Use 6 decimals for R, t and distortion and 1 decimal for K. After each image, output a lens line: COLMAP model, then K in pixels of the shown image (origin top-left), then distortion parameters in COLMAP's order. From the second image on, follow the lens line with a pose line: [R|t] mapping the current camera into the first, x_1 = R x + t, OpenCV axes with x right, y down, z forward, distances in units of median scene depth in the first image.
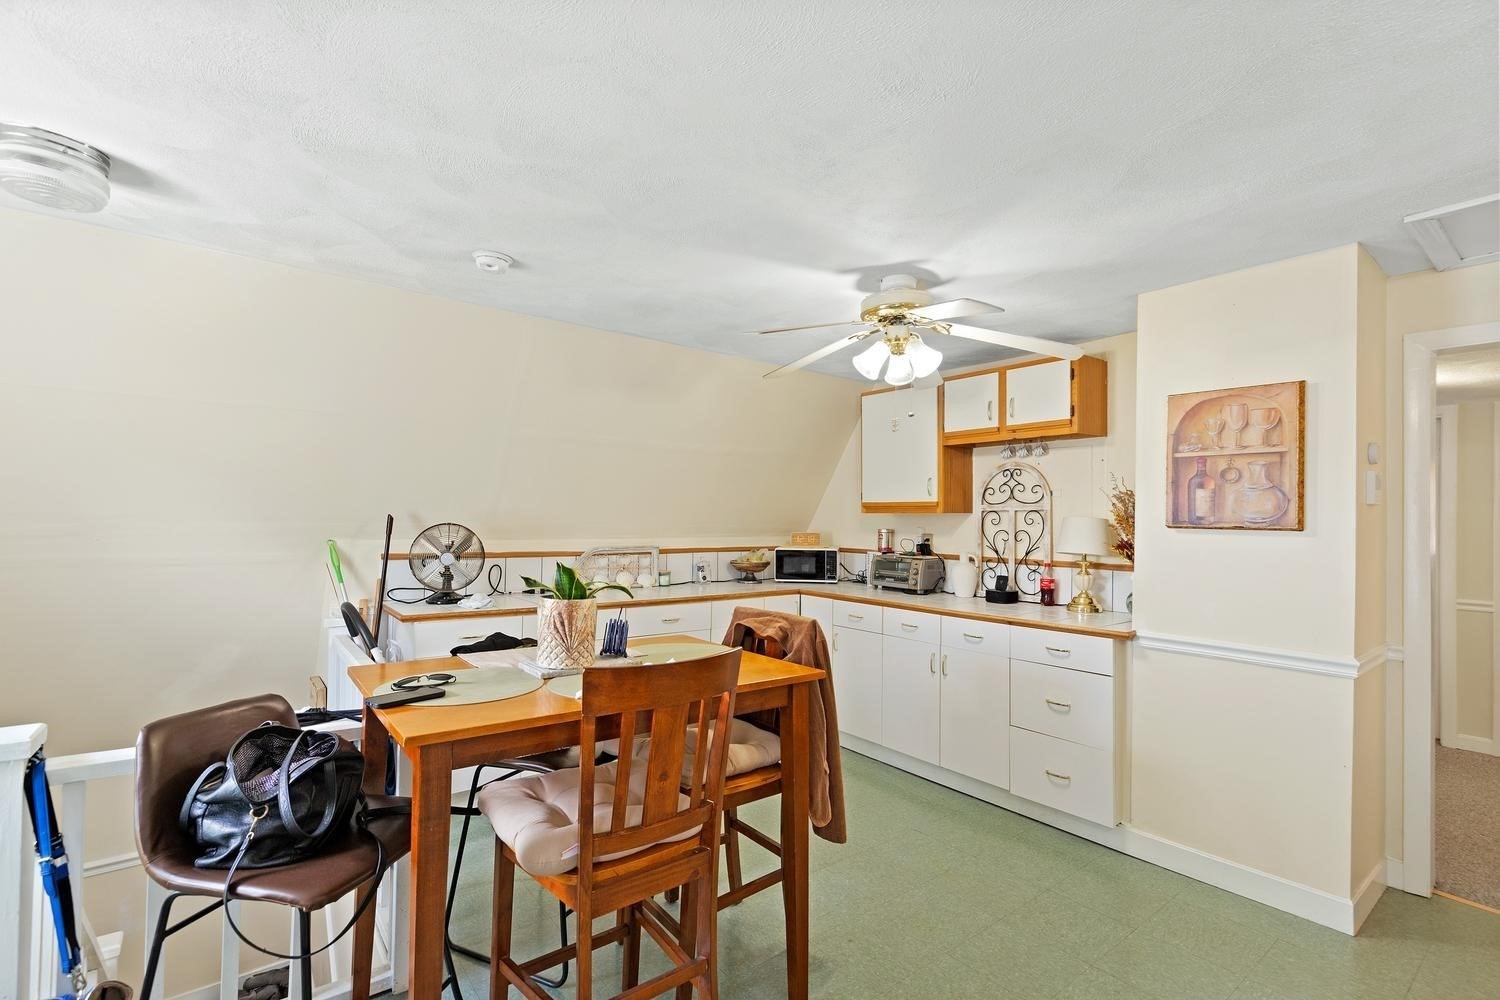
lens RADIAL K [[692.2, 0, 750.0], [0, 692.2, 500.0], [0, 0, 1]] dist [0.000881, 0.000250]
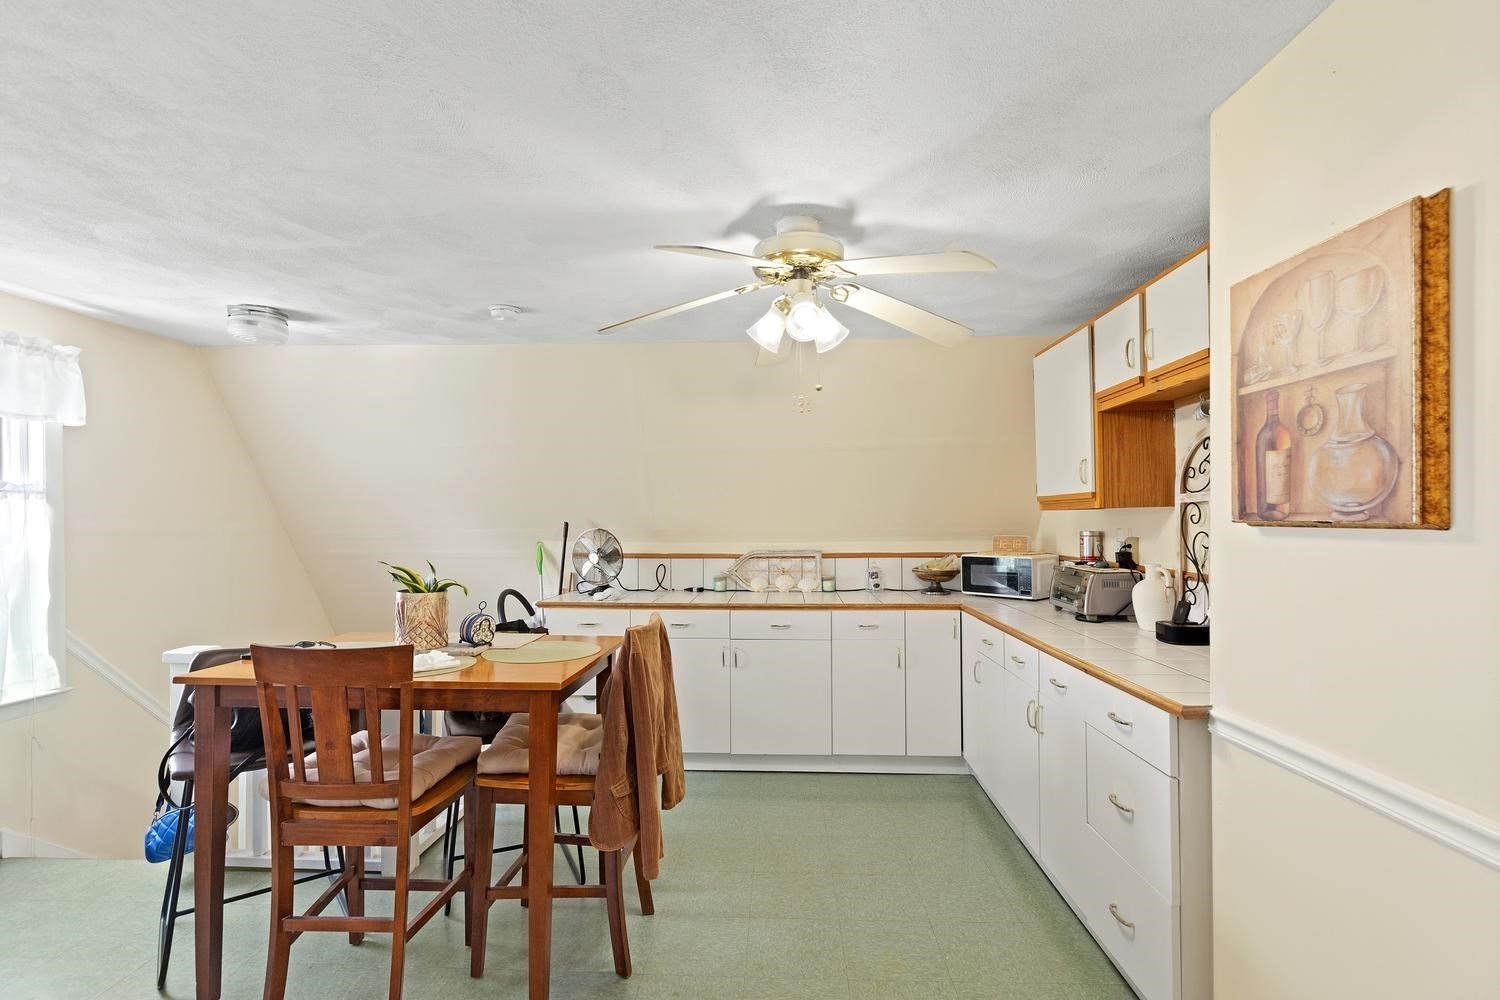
lens RADIAL K [[691.6, 0, 747.1], [0, 691.6, 509.3], [0, 0, 1]] dist [-0.000593, -0.000028]
pose [[0.750394, -0.026050, -0.660477, 0.488139], [0.031141, 0.999507, -0.004041, 0.012411], [0.660257, -0.017536, 0.750835, 0.242614]]
